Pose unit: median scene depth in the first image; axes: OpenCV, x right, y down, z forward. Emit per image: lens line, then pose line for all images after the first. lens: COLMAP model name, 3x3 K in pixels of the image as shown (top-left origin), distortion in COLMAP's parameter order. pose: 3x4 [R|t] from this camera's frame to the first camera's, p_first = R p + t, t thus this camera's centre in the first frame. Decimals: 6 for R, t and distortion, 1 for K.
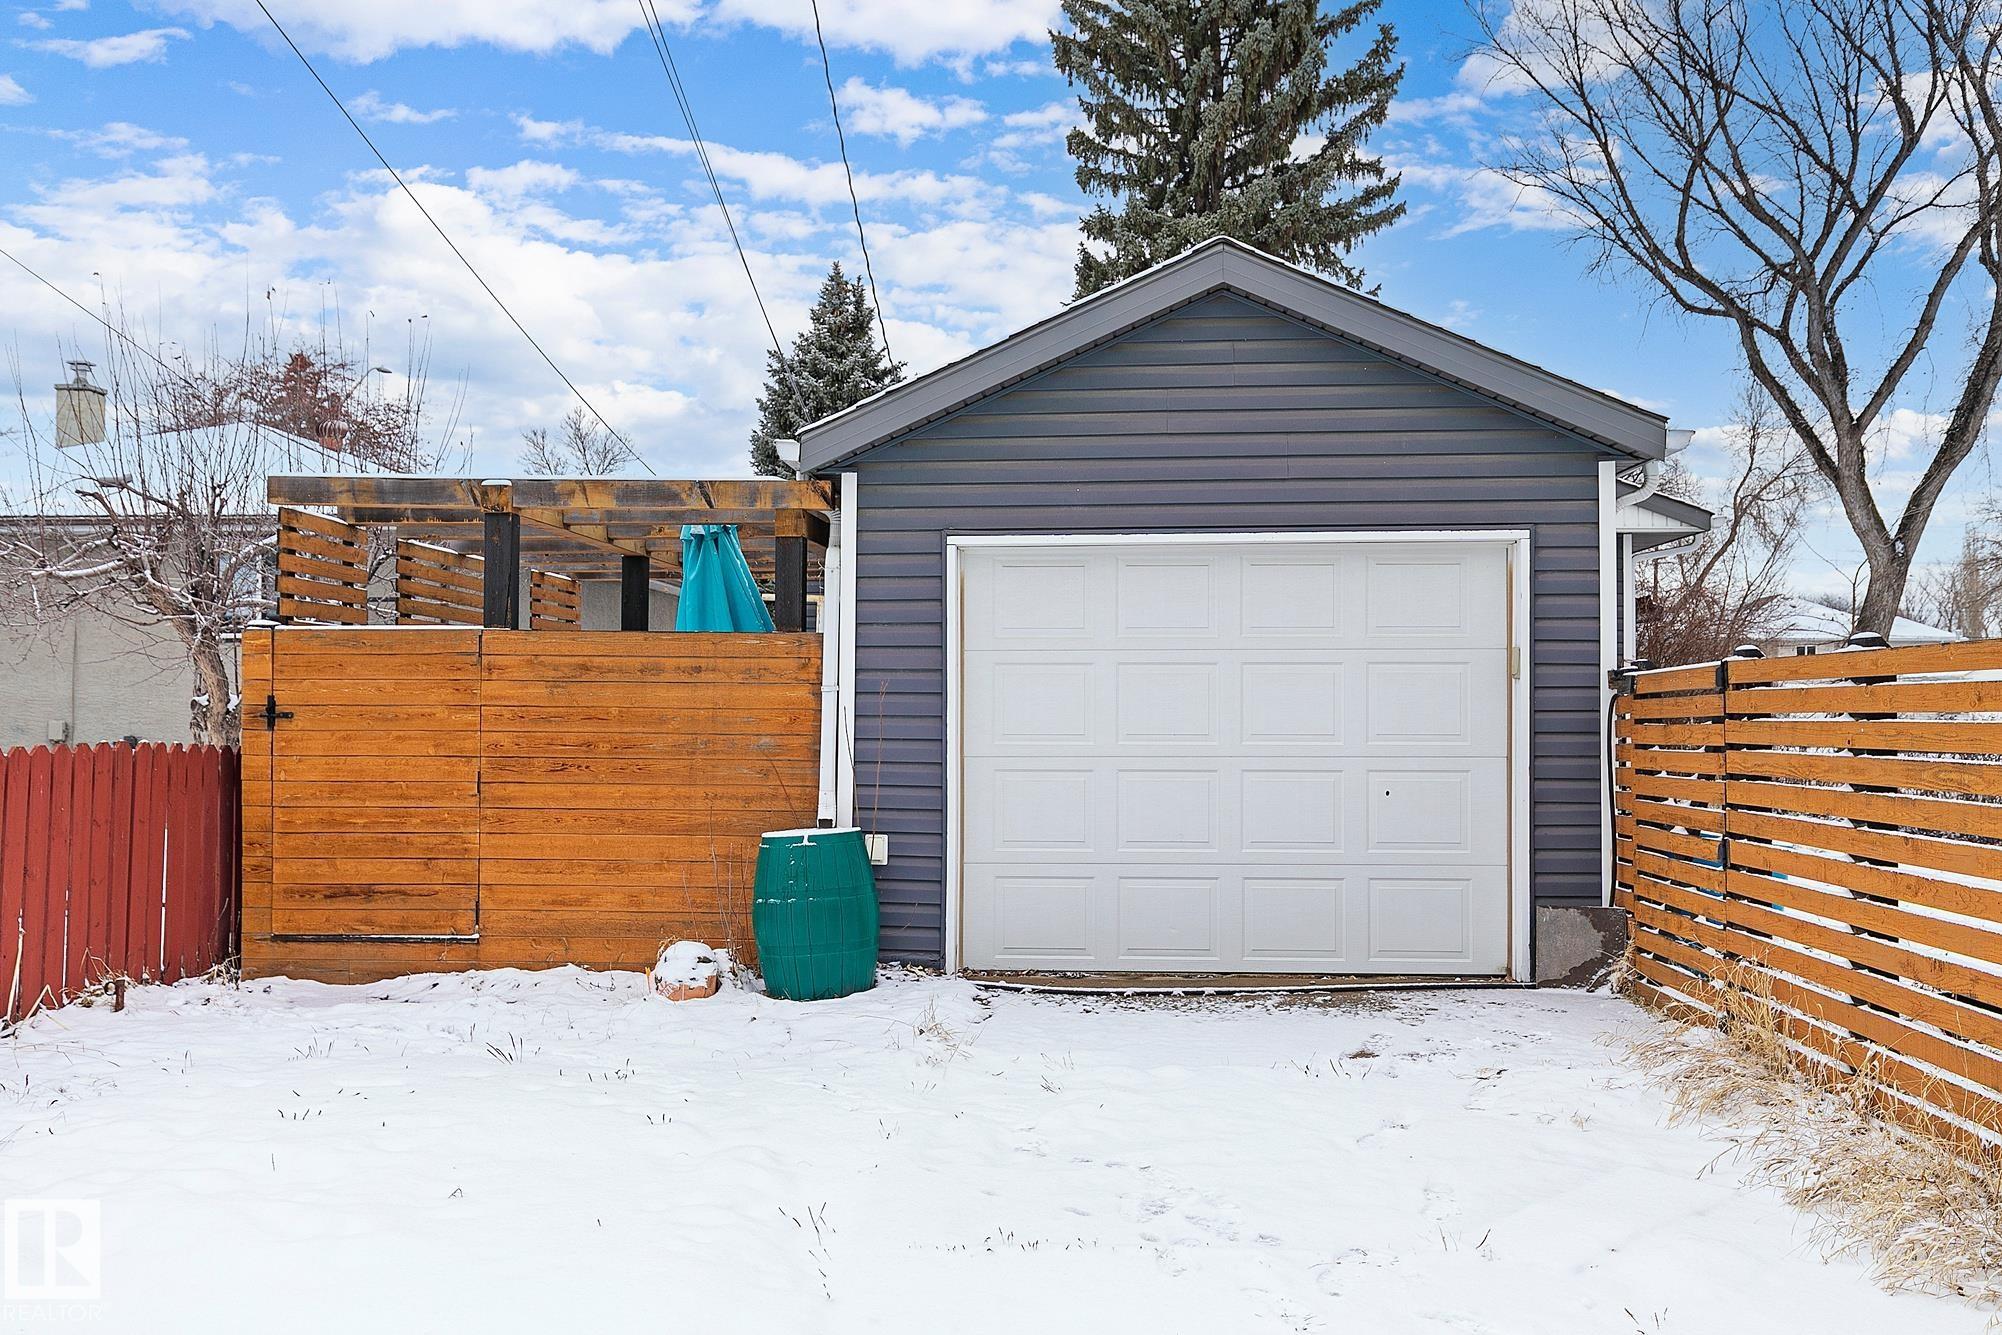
lens RADIAL K [[1775.6, 0, 999.0], [0, 1775.6, 660.6], [0, 0, 1]] dist [0.007648, -0.009898]
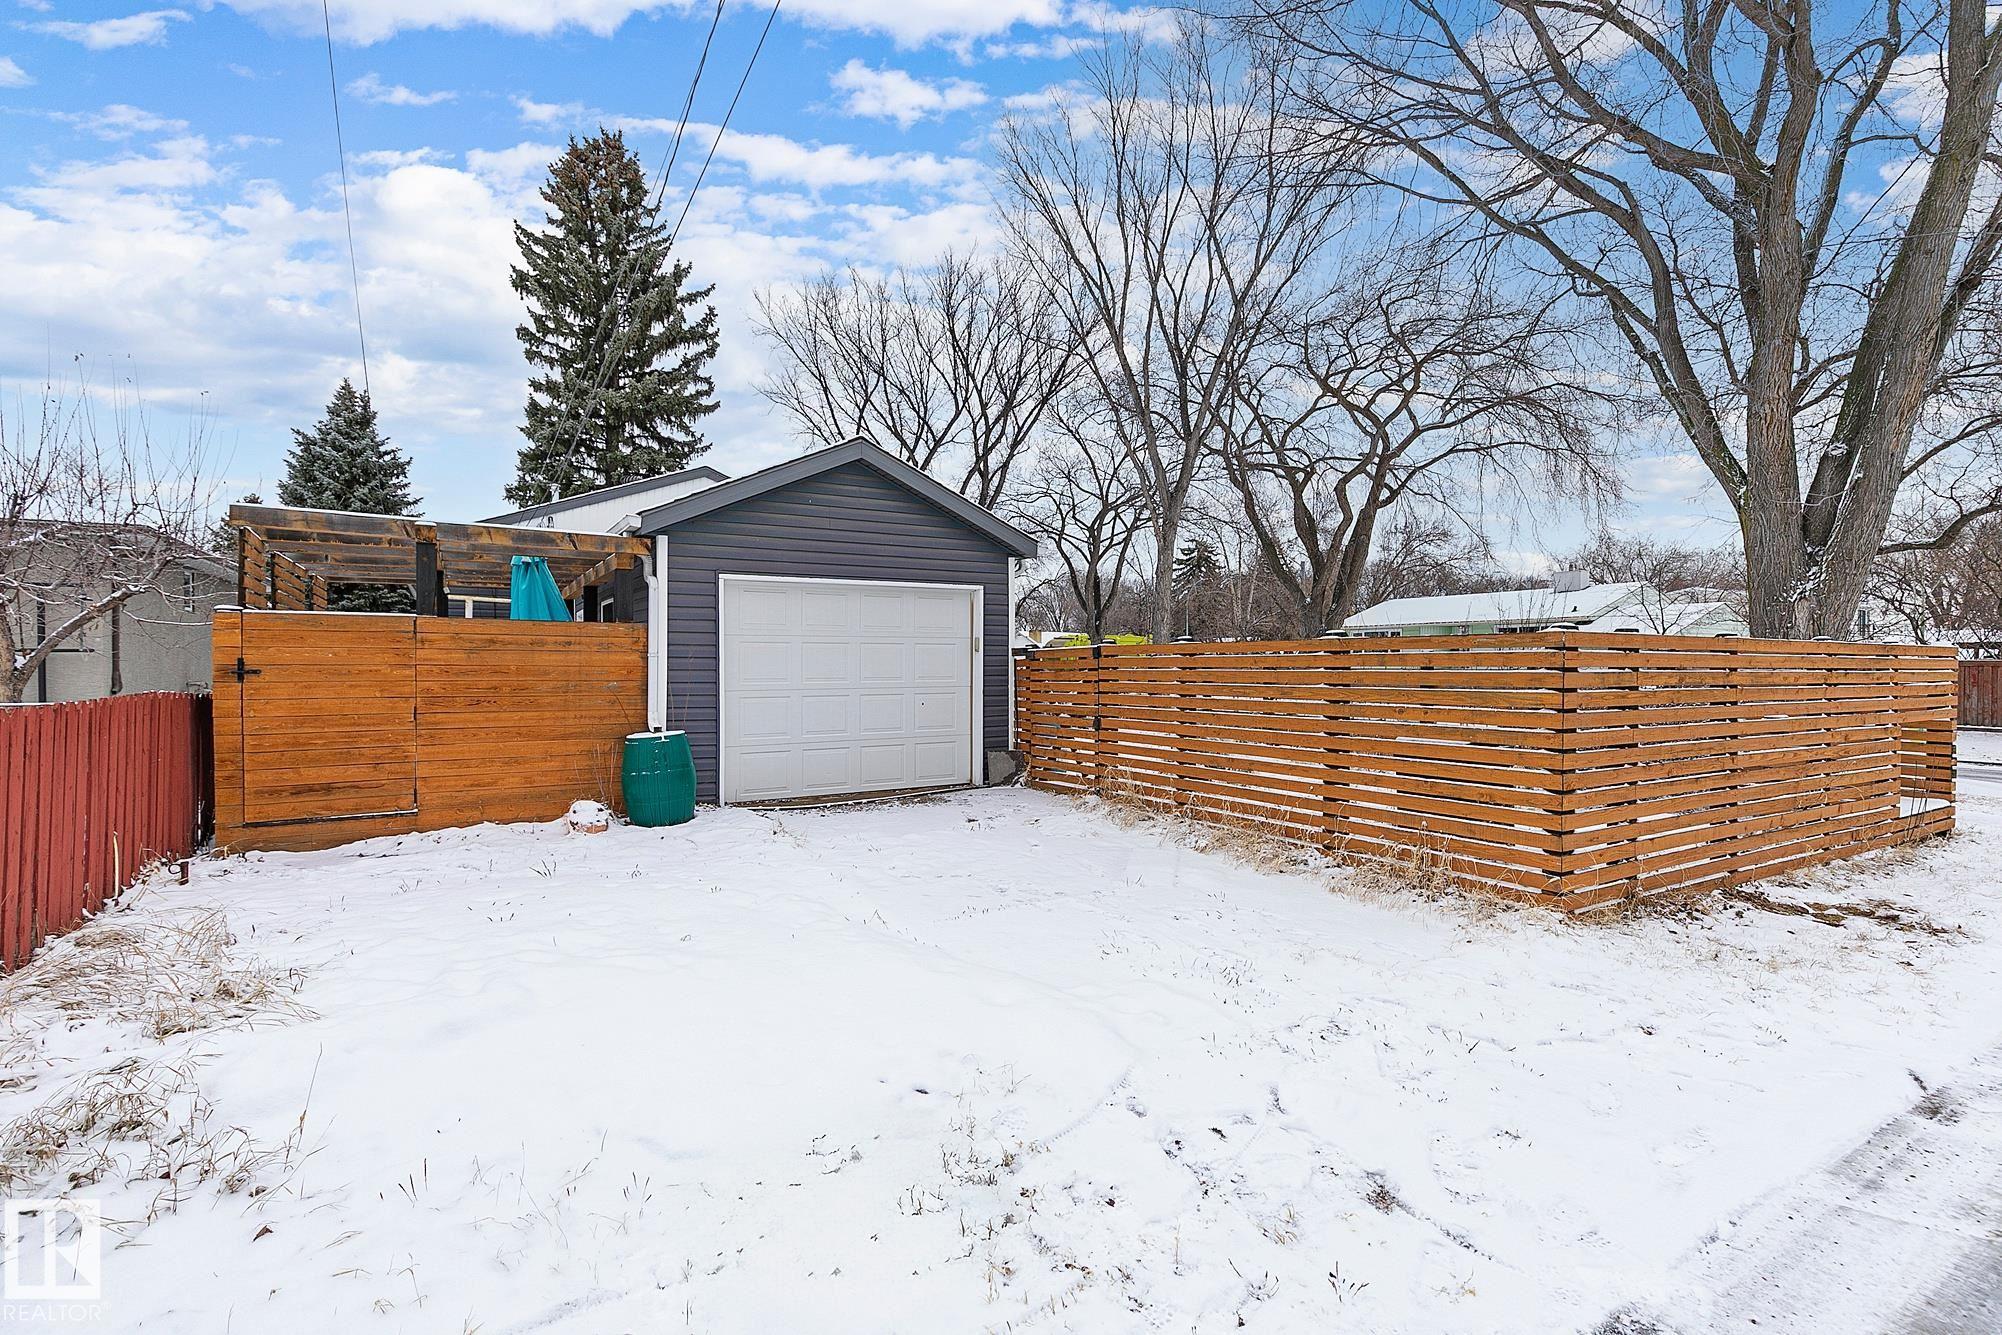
lens RADIAL K [[901.3, 0, 1002.5], [0, 901.3, 669.4], [0, 0, 1]] dist [0.008351, -0.001424]
pose [[0.820225, -0.005552, 0.572013, -0.324112], [-0.014135, 0.999451, 0.029969, -0.001927], [-0.571866, -0.032666, 0.819697, 0.044905]]
